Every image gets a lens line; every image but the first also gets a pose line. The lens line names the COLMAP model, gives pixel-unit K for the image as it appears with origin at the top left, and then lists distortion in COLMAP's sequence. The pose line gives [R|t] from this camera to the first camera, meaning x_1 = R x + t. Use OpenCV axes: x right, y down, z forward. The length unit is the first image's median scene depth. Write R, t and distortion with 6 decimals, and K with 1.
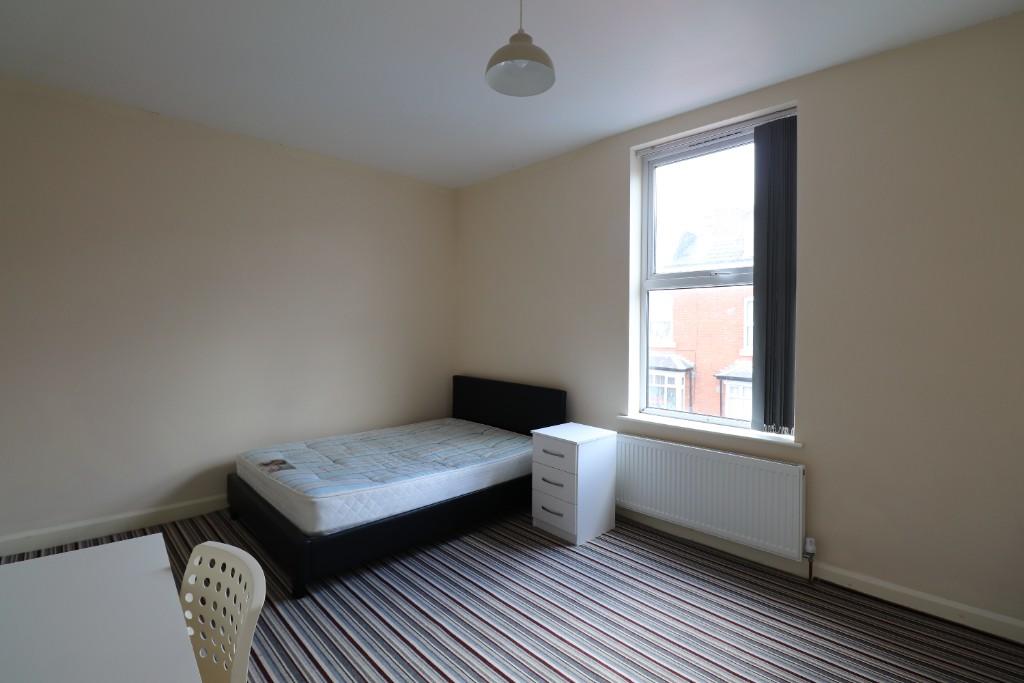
lens RADIAL K [[465.3, 0, 512.8], [0, 465.3, 333.9], [0, 0, 1]] dist [-0.014641, -0.005853]
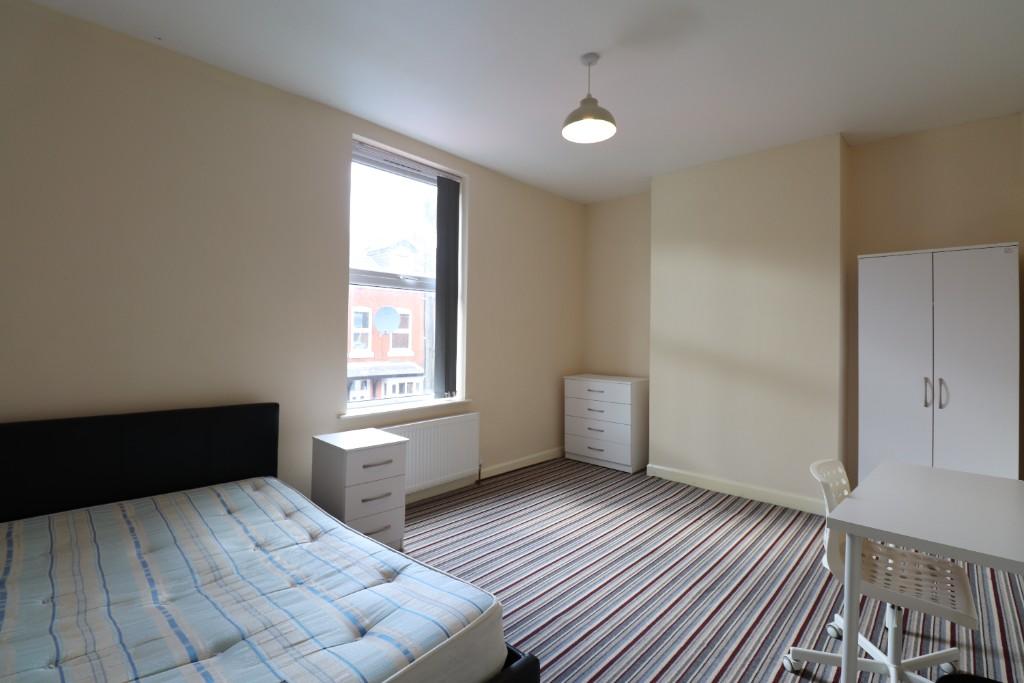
lens RADIAL K [[465.3, 0, 510.5], [0, 465.3, 332.9], [0, 0, 1]] dist [-0.014641, -0.005853]
pose [[-0.042471, -0.005402, 0.999083, -0.832578], [-0.001257, 0.999985, 0.005353, 0.006110], [-0.999097, -0.001028, -0.042477, 0.825644]]
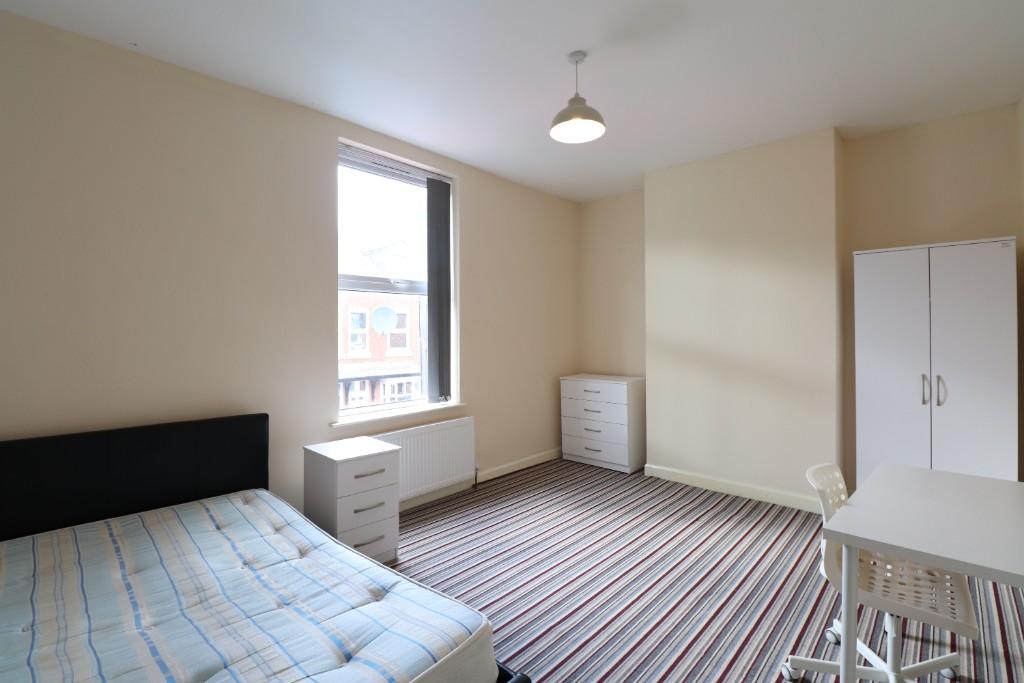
lens RADIAL K [[465.3, 0, 510.8], [0, 465.3, 334.4], [0, 0, 1]] dist [-0.014641, -0.005853]
pose [[-0.045809, -0.014817, 0.998840, -0.818428], [0.017763, 0.999720, 0.015645, -0.010158], [-0.998792, 0.018459, -0.045533, 0.810478]]
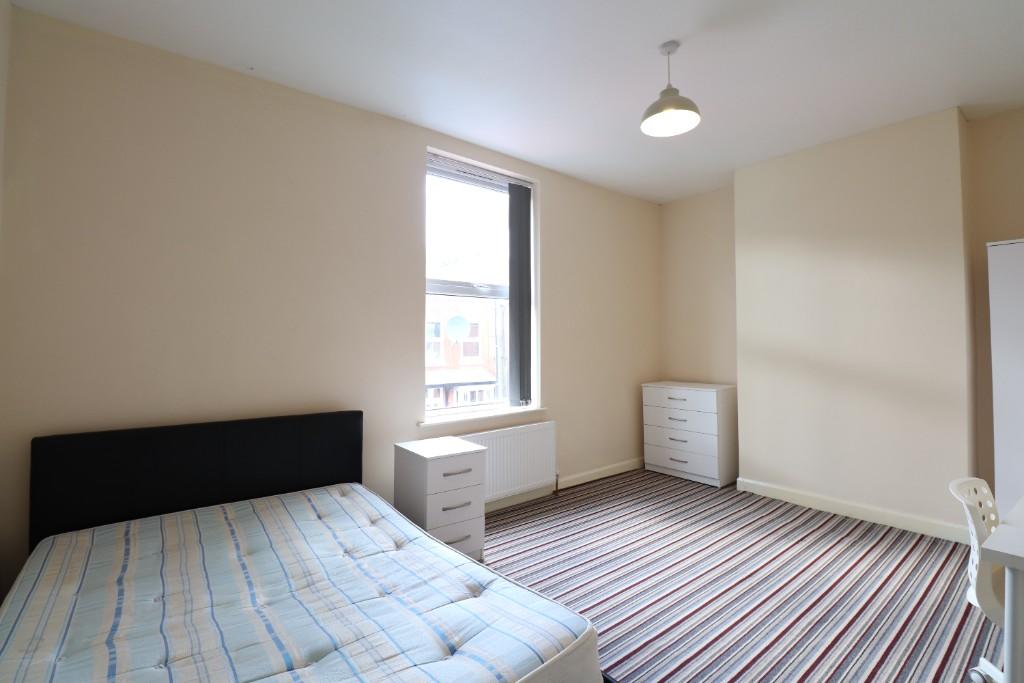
lens RADIAL K [[465.3, 0, 512.2], [0, 465.3, 332.7], [0, 0, 1]] dist [-0.014641, -0.005853]
pose [[0.099142, 0.010632, 0.995016, -0.808787], [0.017357, 0.999772, -0.012413, 0.008161], [-0.994922, 0.018501, 0.098935, 0.845617]]
